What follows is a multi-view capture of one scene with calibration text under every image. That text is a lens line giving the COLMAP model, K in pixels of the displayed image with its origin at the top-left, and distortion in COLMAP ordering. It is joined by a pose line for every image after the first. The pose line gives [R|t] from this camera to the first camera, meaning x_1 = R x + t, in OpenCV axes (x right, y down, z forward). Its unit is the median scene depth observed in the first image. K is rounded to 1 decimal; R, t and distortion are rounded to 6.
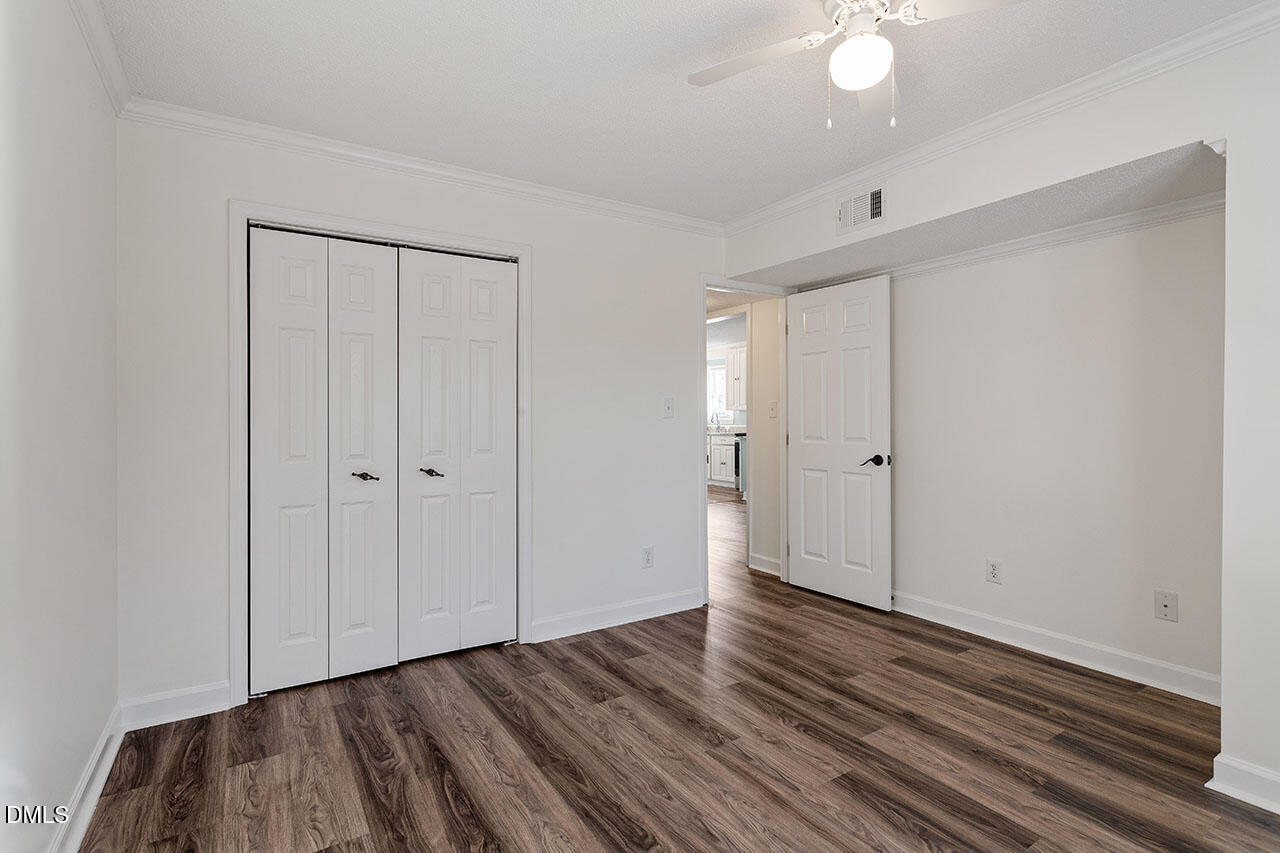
lens RADIAL K [[622.5, 0, 628.7], [0, 622.5, 425.7], [0, 0, 1]] dist [0.001277, 0.000500]
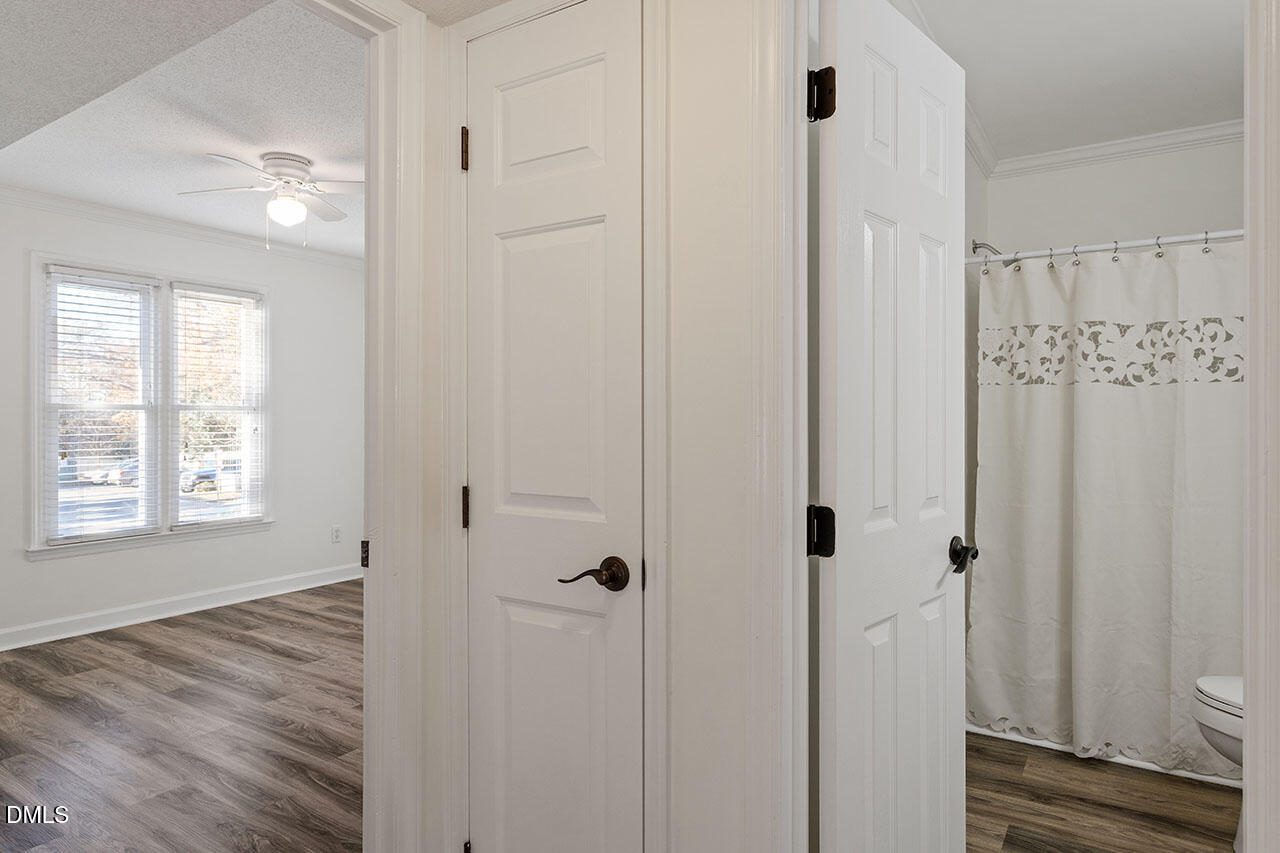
lens RADIAL K [[745.1, 0, 634.3], [0, 745.1, 421.5], [0, 0, 1]] dist [-0.001519, 0.000298]
pose [[-0.909273, 0.006454, -0.416151, 0.270109], [-0.002800, 0.999762, 0.021623, -0.050128], [0.416191, 0.020827, -0.909038, 2.404962]]
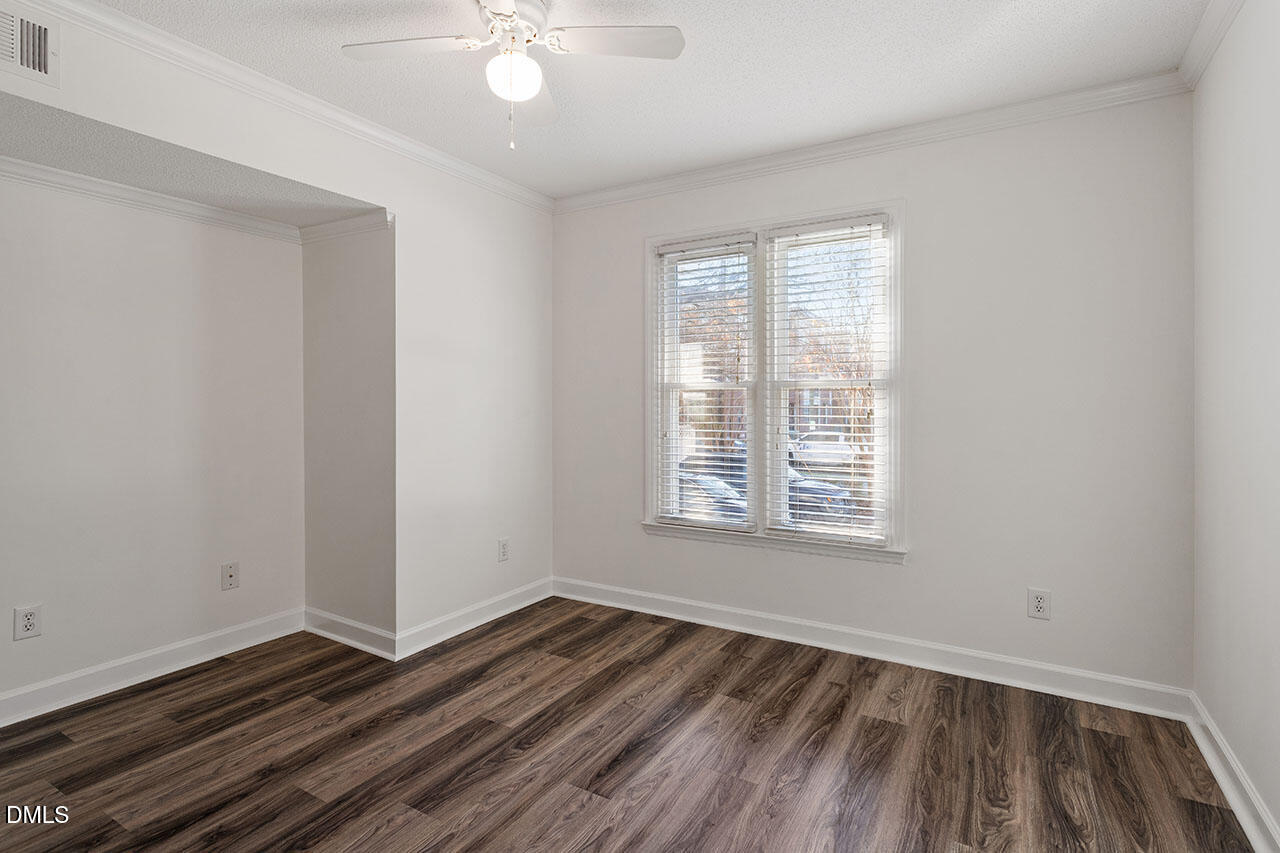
lens RADIAL K [[634.7, 0, 639.8], [0, 634.7, 407.8], [0, 0, 1]] dist [0.002365, 0.000311]
pose [[-0.460361, -0.006816, 0.887705, -0.538299], [0.017784, 0.999699, 0.016899, -0.018389], [-0.887553, 0.023566, -0.460102, 0.988873]]
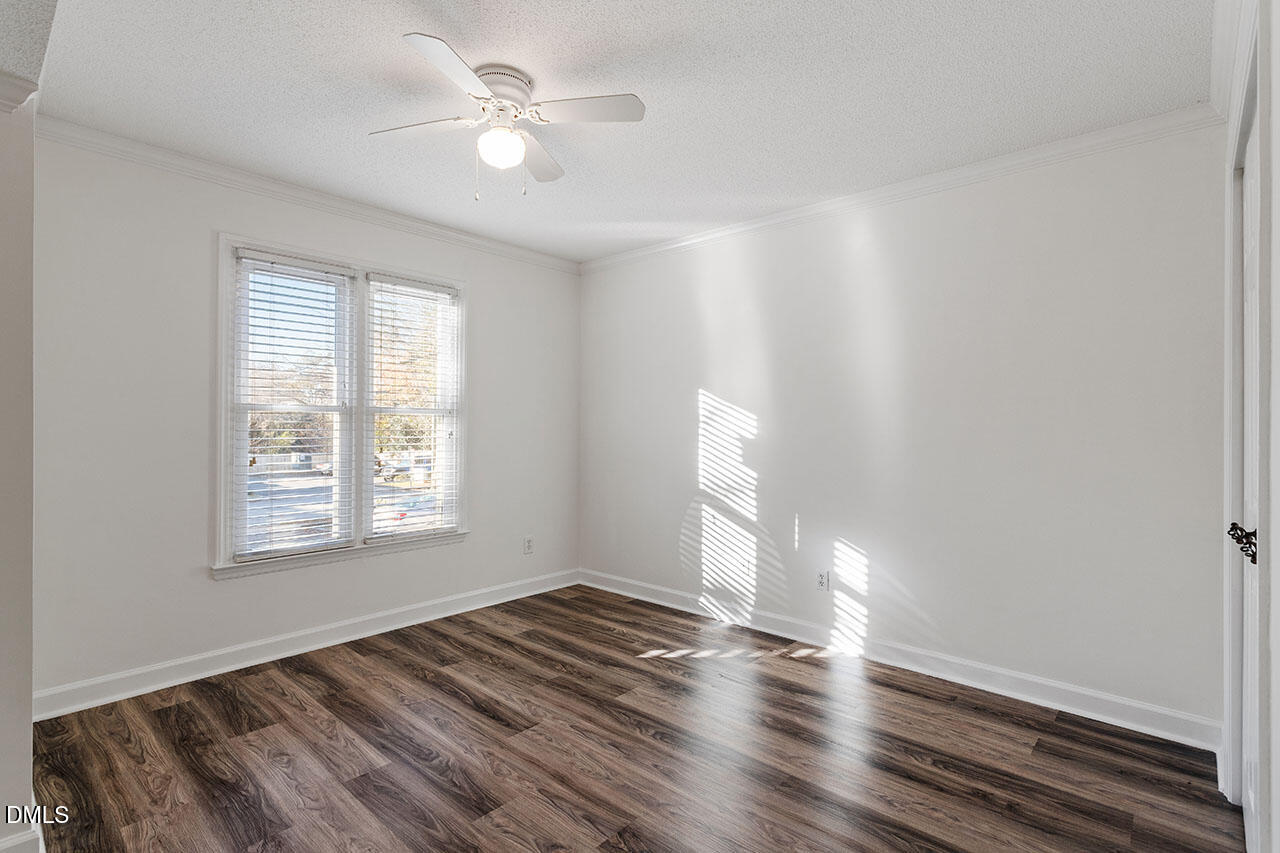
lens RADIAL K [[602.1, 0, 640.0], [0, 602.1, 426.5], [0, 0, 1]] dist [0.001397, 0.000333]
pose [[-0.960402, -0.001640, -0.278613, 0.332371], [-0.006786, 0.999824, 0.017507, -0.029953], [0.278536, 0.018705, -0.960244, 1.694886]]
